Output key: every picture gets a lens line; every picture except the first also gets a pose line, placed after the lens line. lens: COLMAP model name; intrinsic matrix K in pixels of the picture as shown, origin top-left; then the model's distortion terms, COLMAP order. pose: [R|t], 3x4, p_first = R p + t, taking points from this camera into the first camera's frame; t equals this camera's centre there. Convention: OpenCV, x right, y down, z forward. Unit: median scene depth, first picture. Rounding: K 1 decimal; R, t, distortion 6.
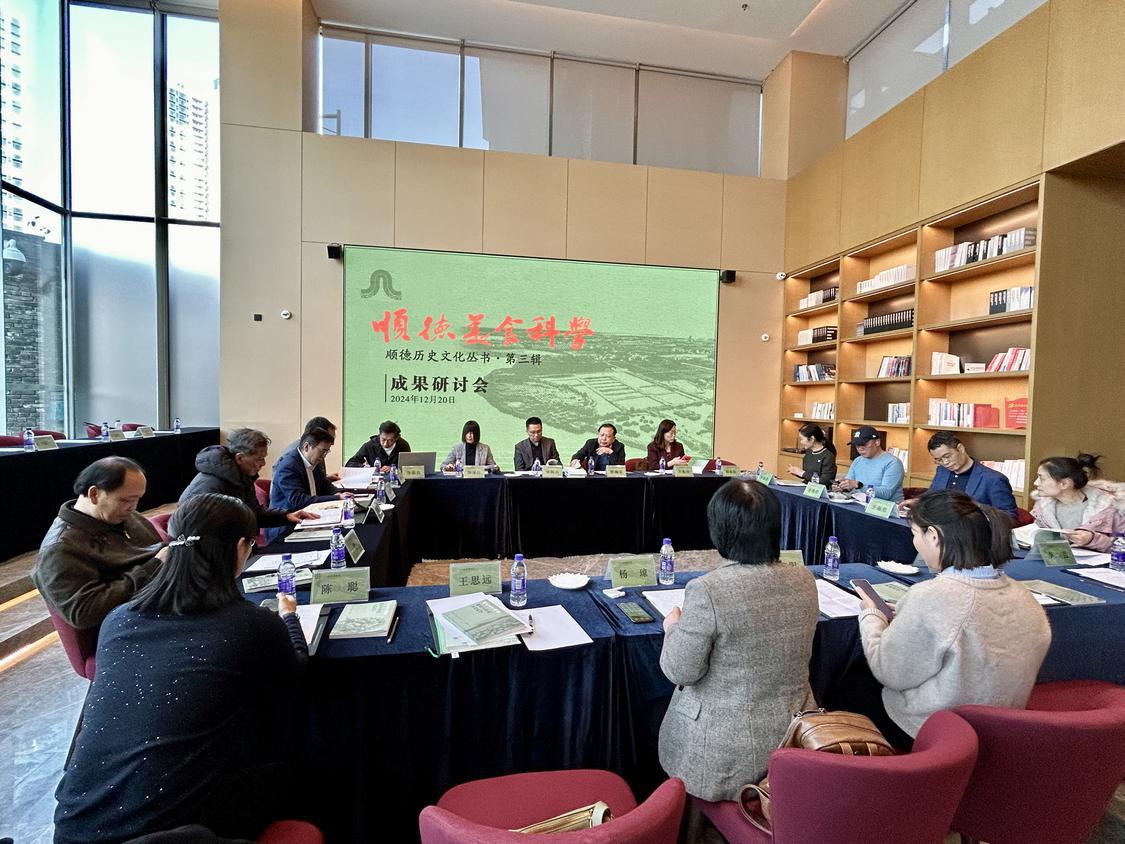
lens RADIAL K [[524.9, 0, 562.5], [0, 524.9, 422.0], [0, 0, 1]] dist [-0.000029, -0.000013]
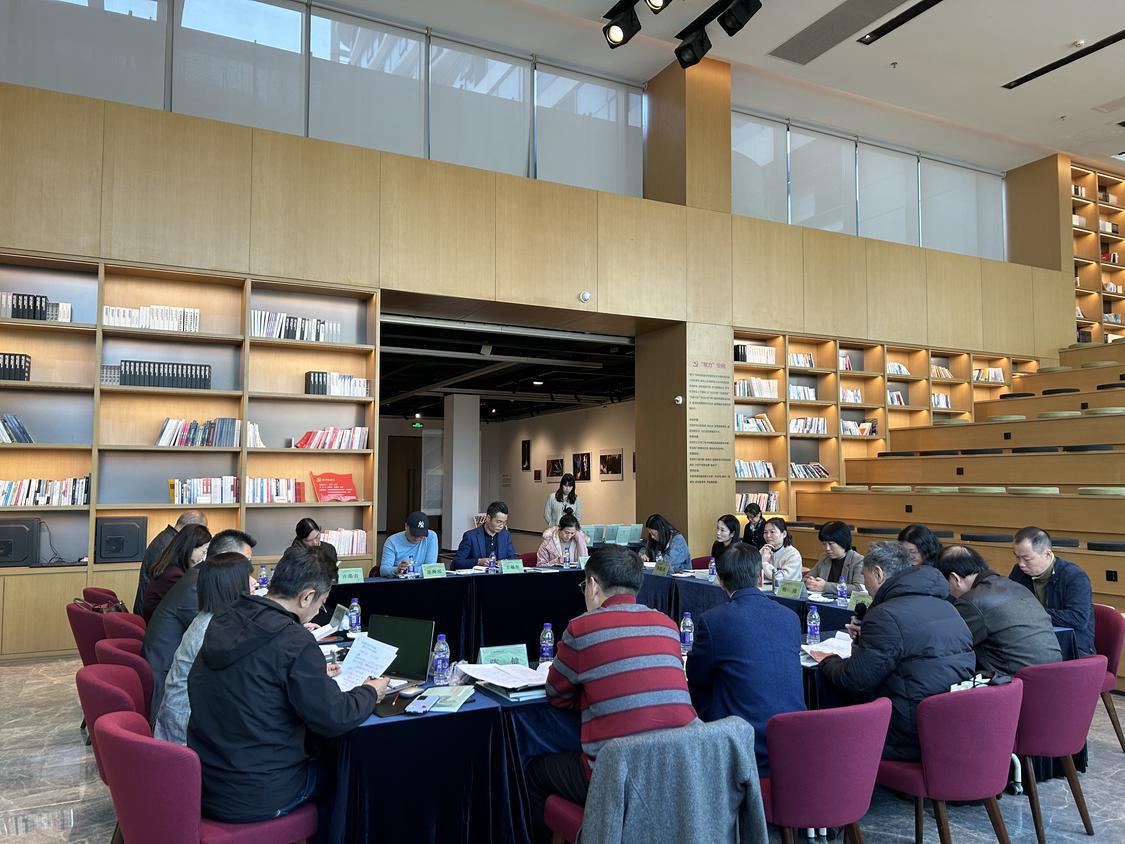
lens RADIAL K [[848.6, 0, 562.5], [0, 848.6, 422.0], [0, 0, 1]] dist [0.001563, 0.000672]
pose [[-0.290073, 0.043887, 0.955998, -0.907413], [0.030595, 0.998863, -0.036571, -0.068605], [-0.956515, 0.018640, -0.291086, 0.992506]]
